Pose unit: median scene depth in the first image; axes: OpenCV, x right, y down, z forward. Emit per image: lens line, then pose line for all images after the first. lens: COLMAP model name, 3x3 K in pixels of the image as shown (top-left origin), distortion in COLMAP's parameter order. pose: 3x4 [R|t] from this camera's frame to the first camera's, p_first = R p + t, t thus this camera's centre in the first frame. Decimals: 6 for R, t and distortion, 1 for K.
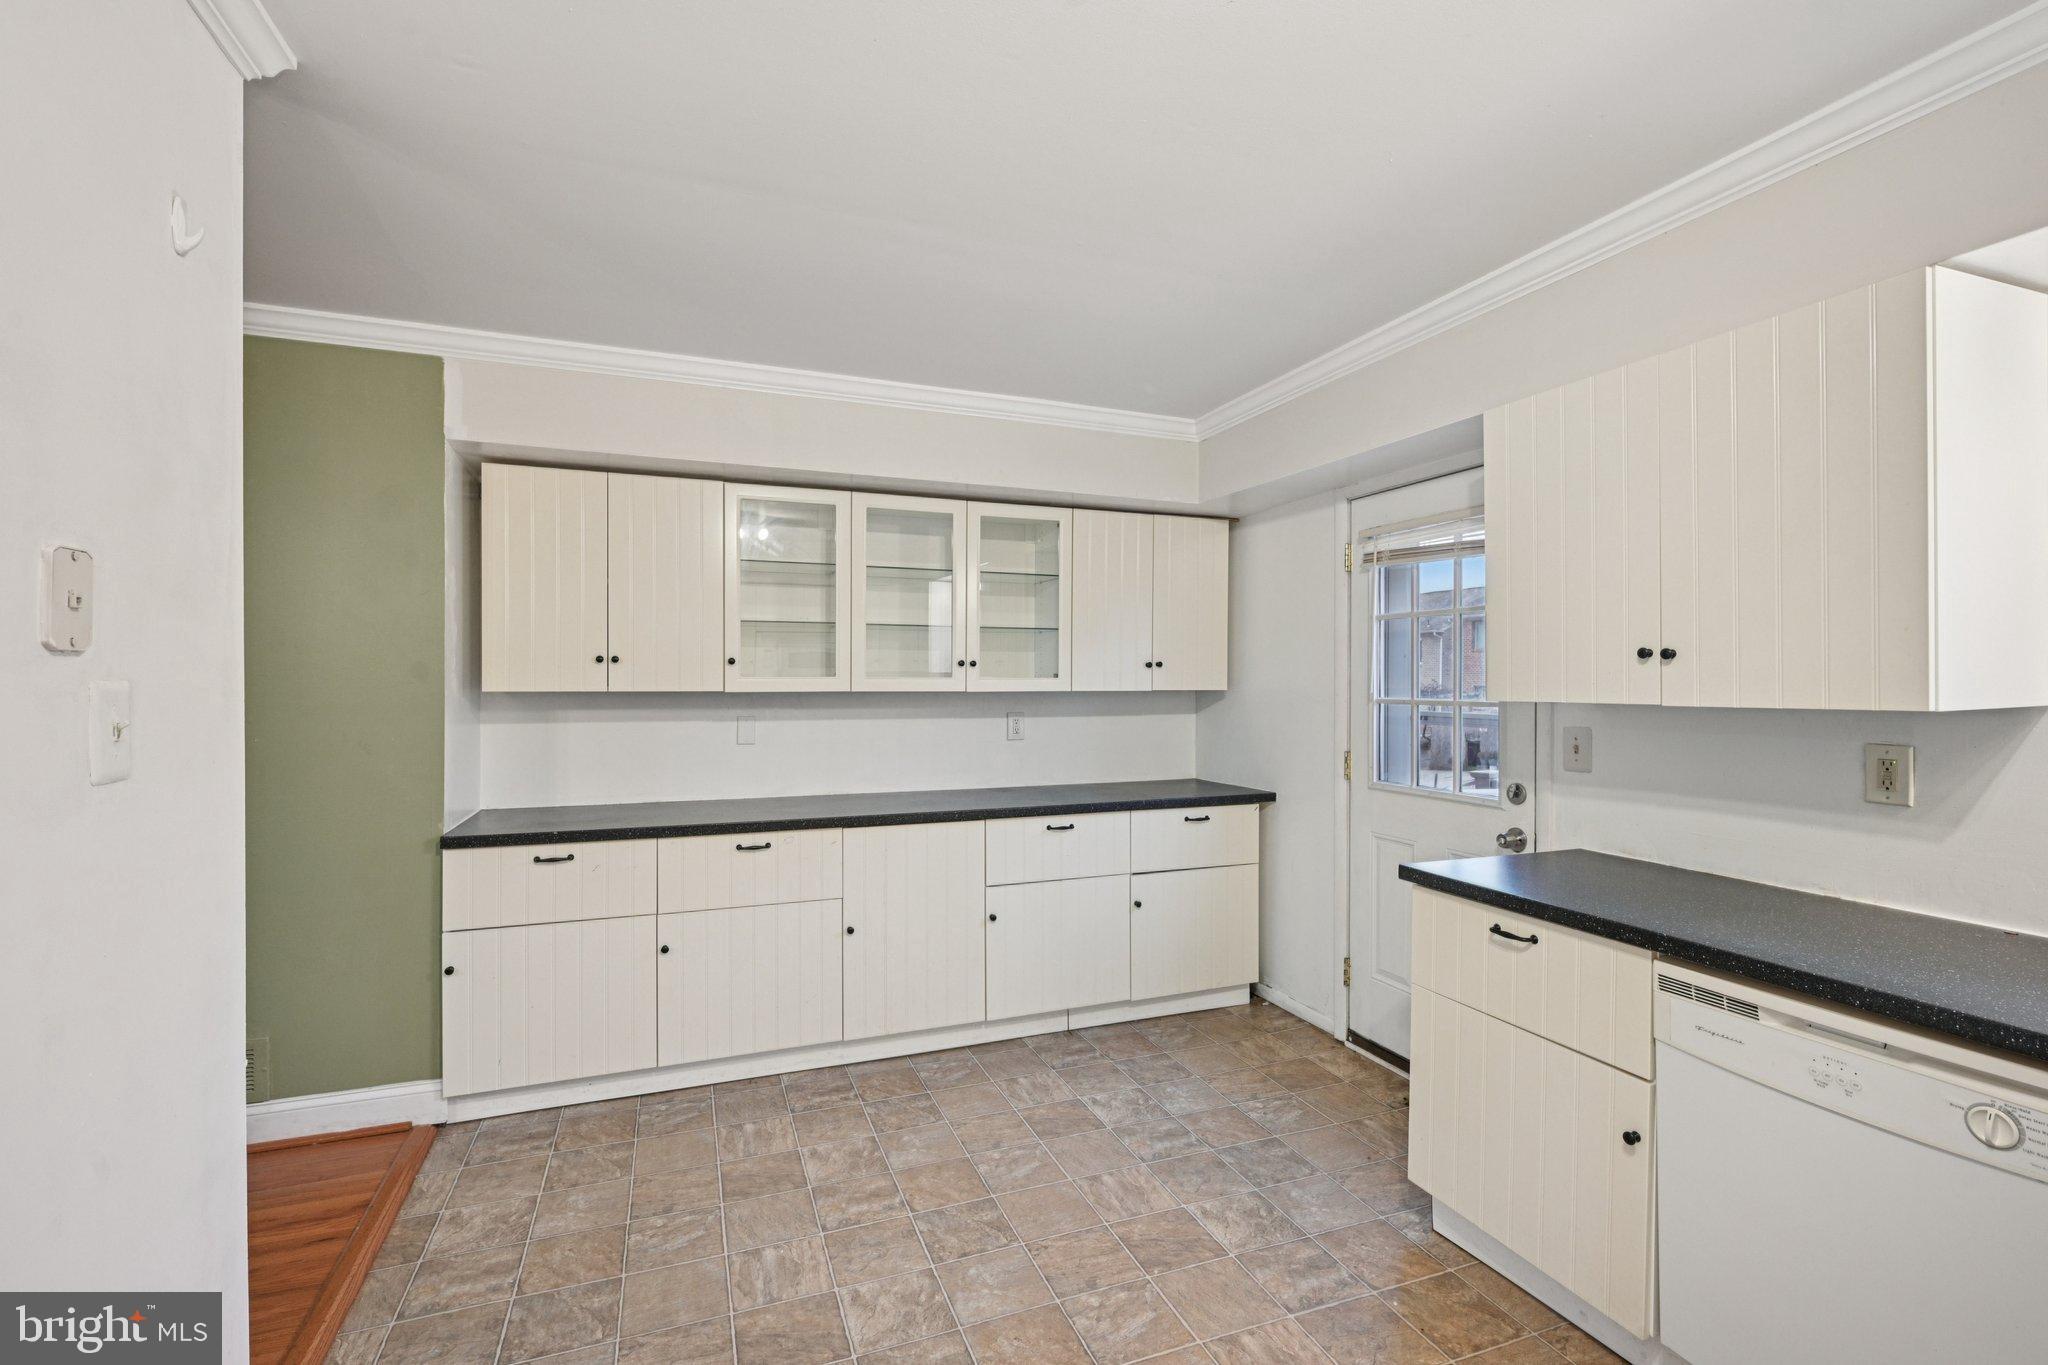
lens RADIAL K [[907.7, 0, 1016.2], [0, 907.7, 677.8], [0, 0, 1]] dist [0.000641, -0.000333]
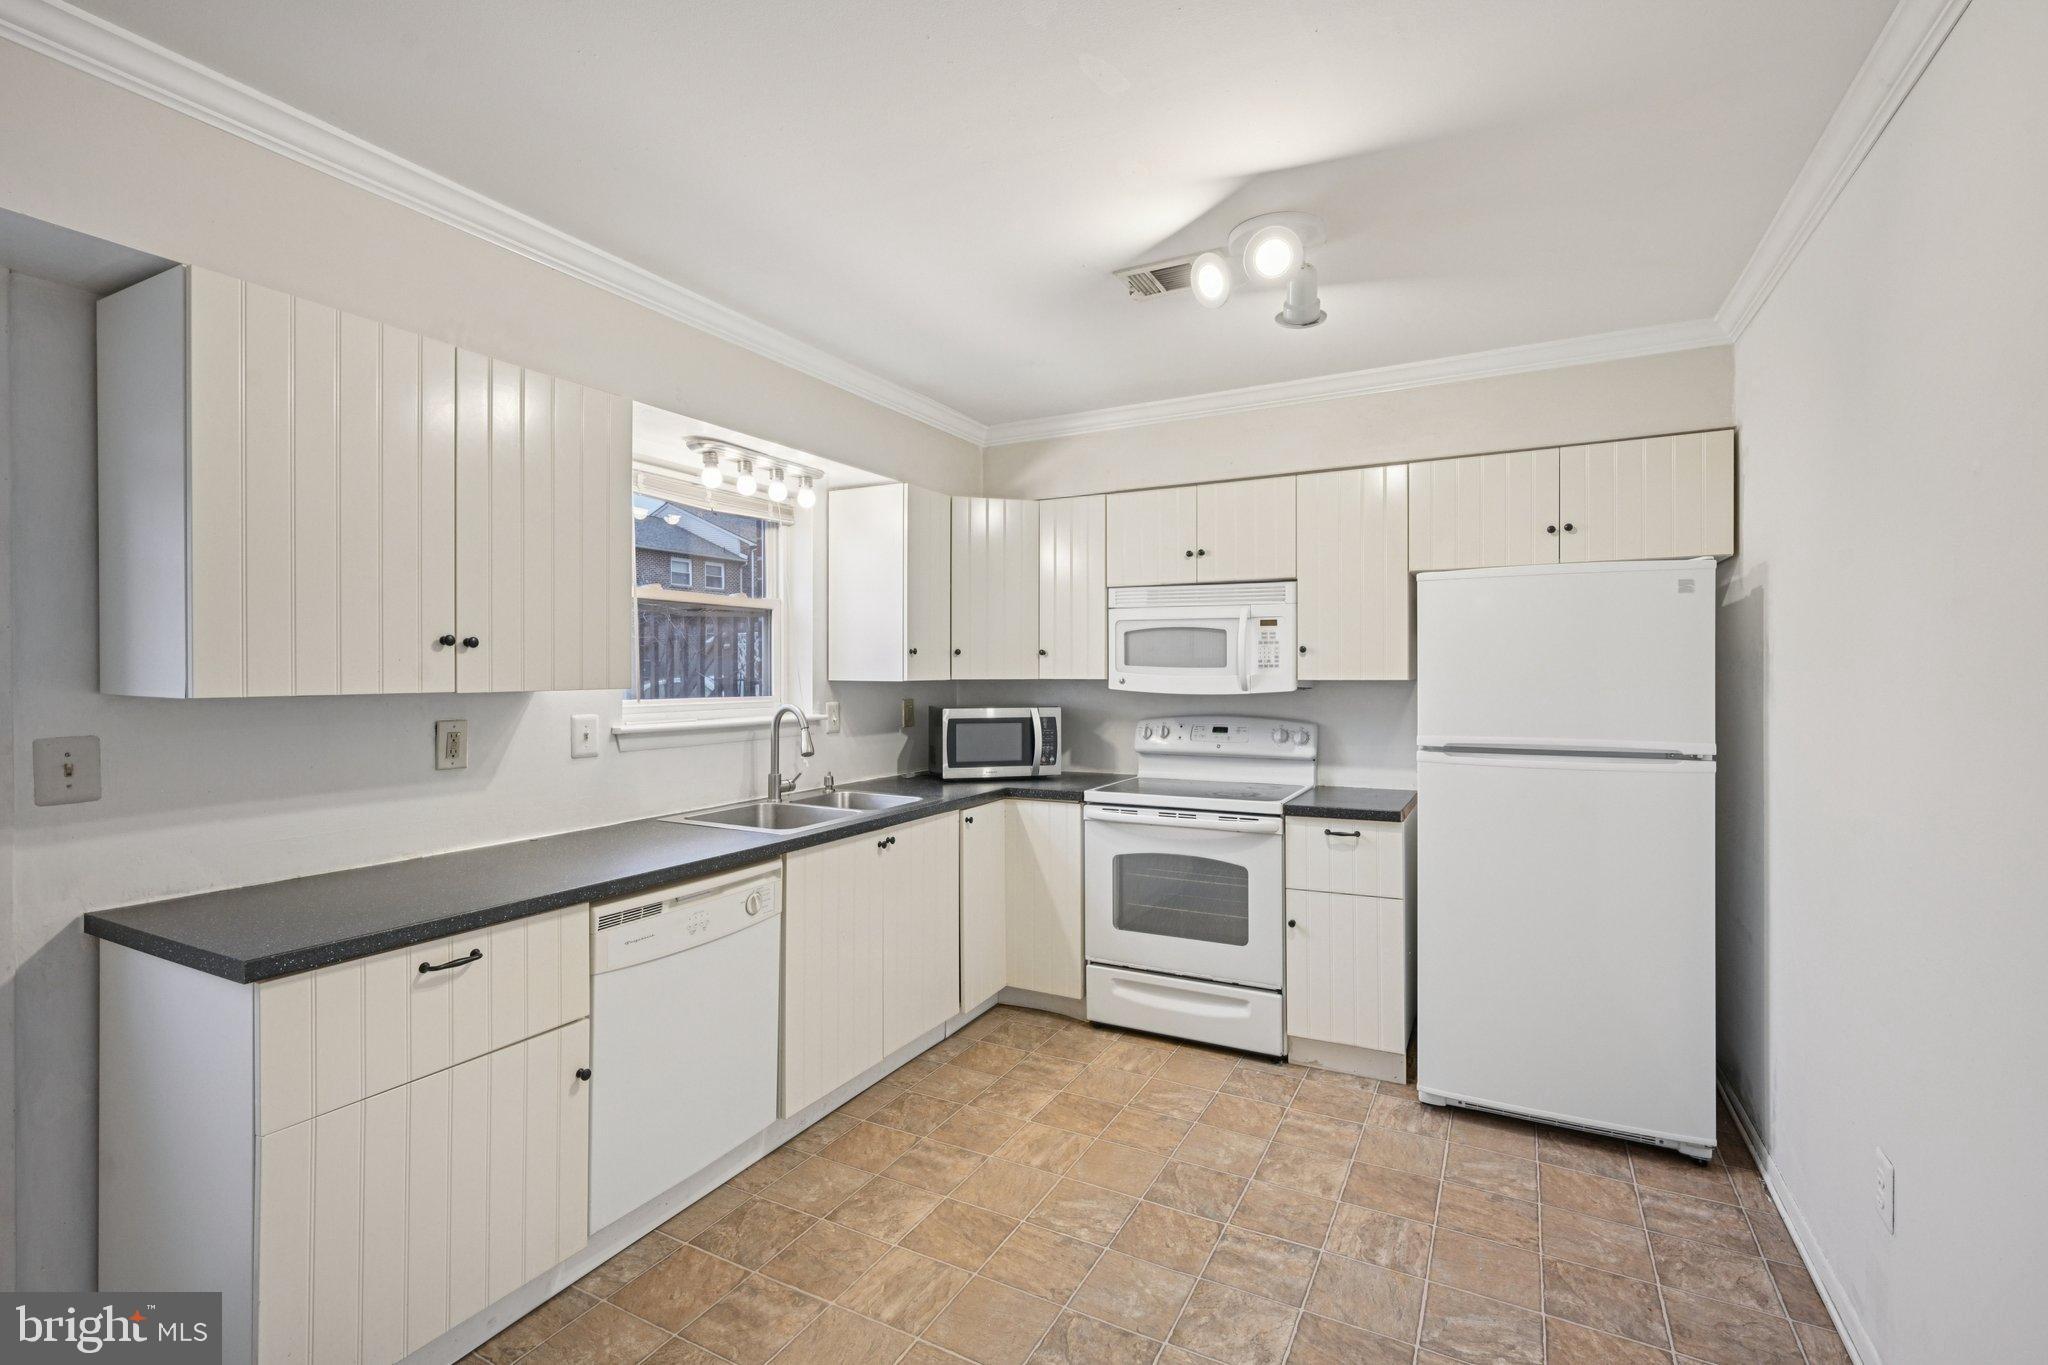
lens RADIAL K [[907.7, 0, 1029.2], [0, 907.7, 673.0], [0, 0, 1]] dist [0.000641, -0.000333]
pose [[-0.641895, 0.001986, 0.766790, -0.430813], [0.003846, 0.999992, 0.000630, 0.011634], [-0.766783, 0.003353, -0.641898, 1.062623]]
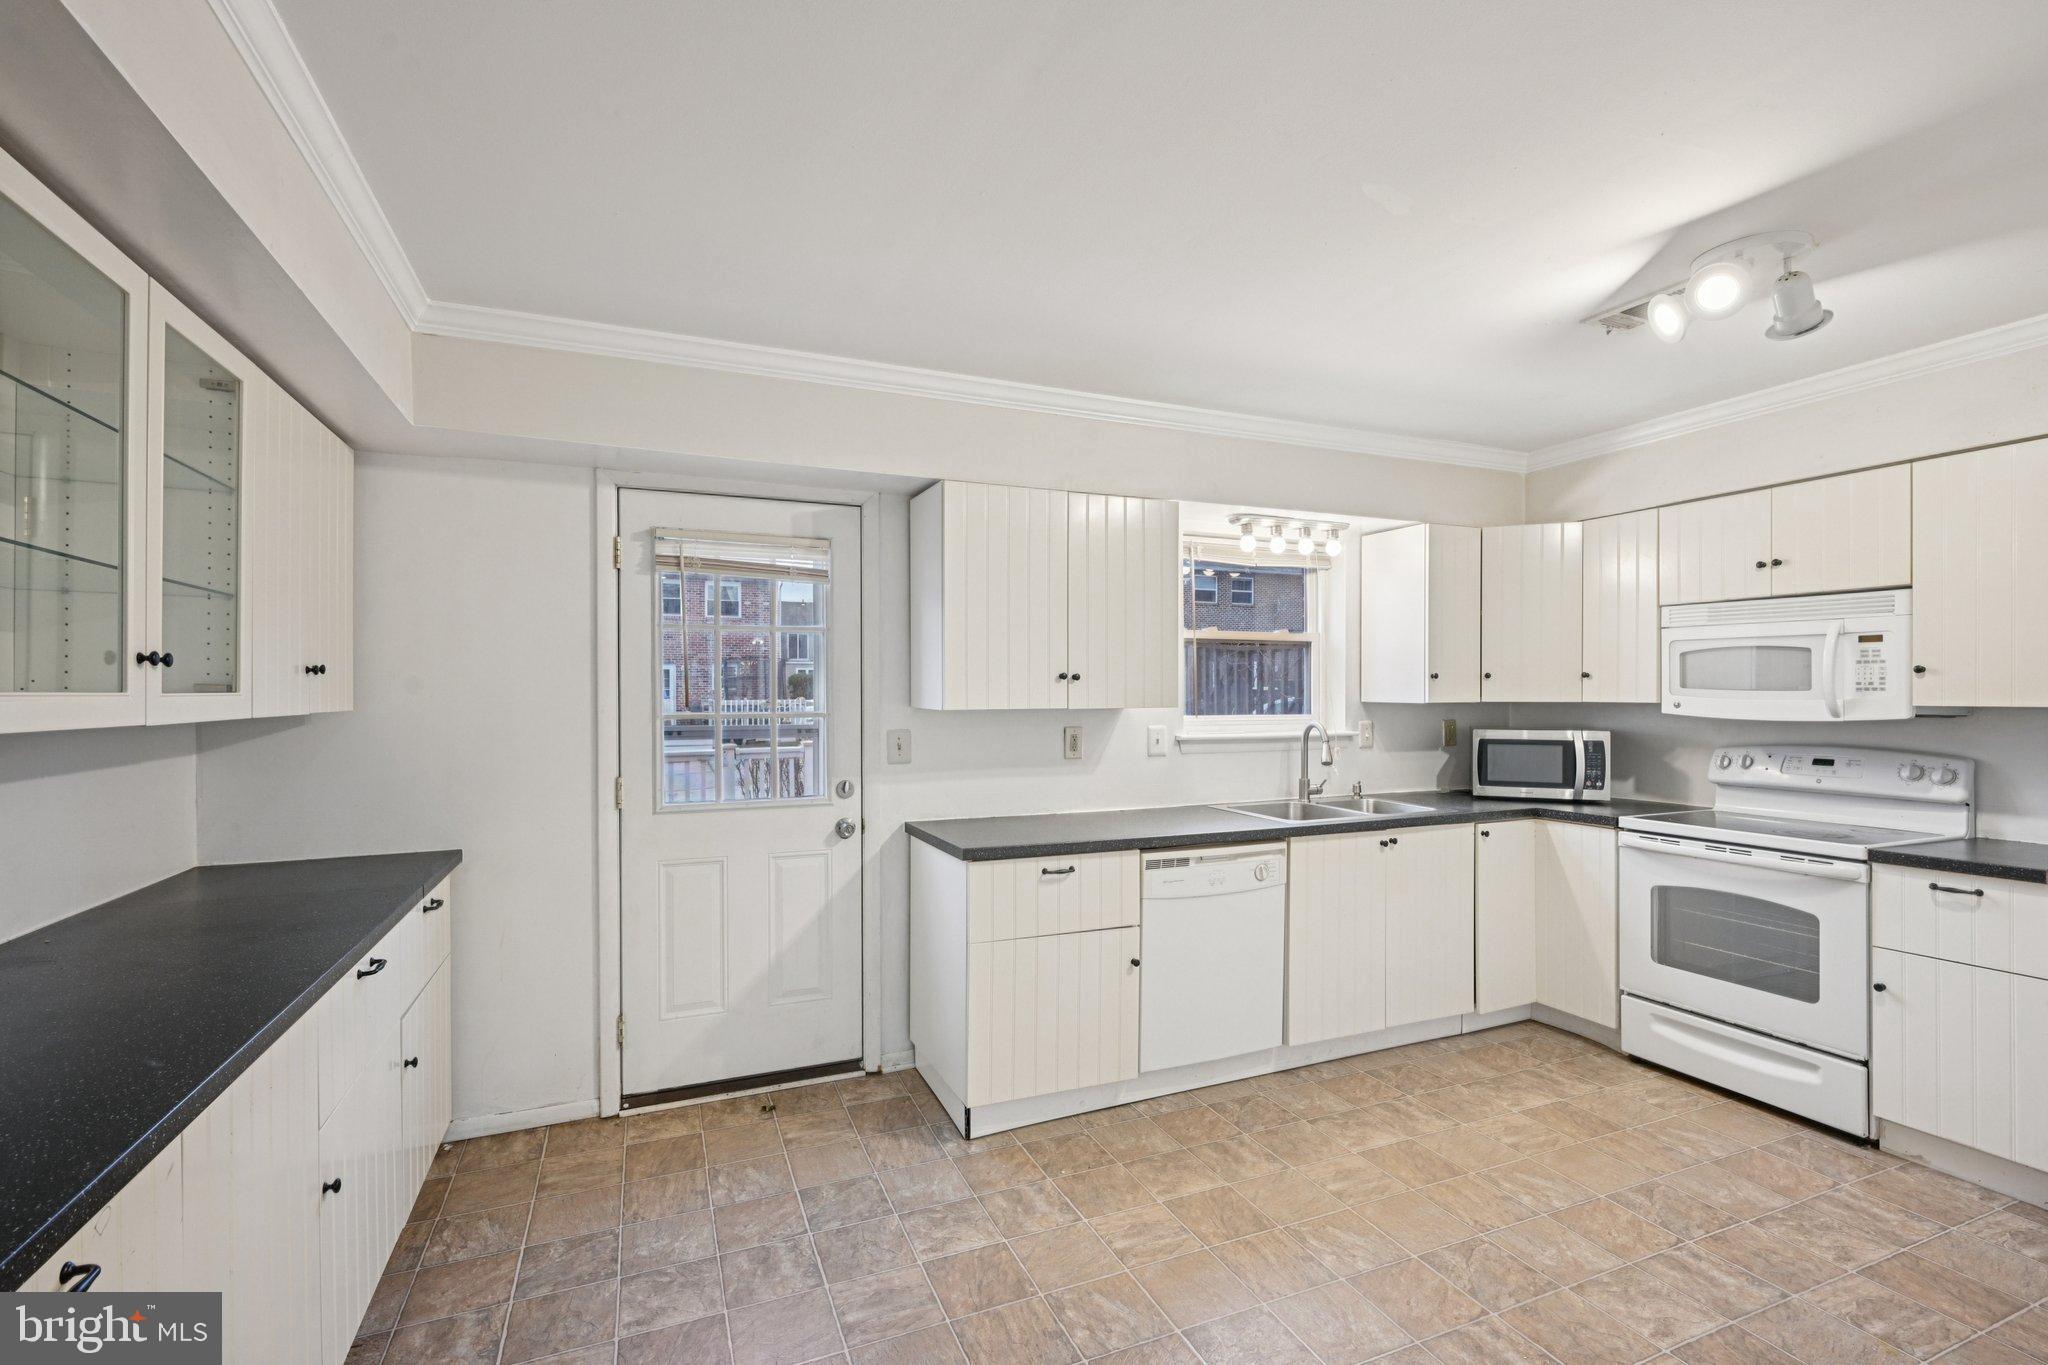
lens RADIAL K [[907.7, 0, 1041.6], [0, 907.7, 682.2], [0, 0, 1]] dist [0.000641, -0.000333]
pose [[-0.034553, 0.012021, 0.999331, -0.832304], [0.002387, 0.999926, -0.011946, 0.004263], [-0.999400, 0.001973, -0.034579, 1.008931]]
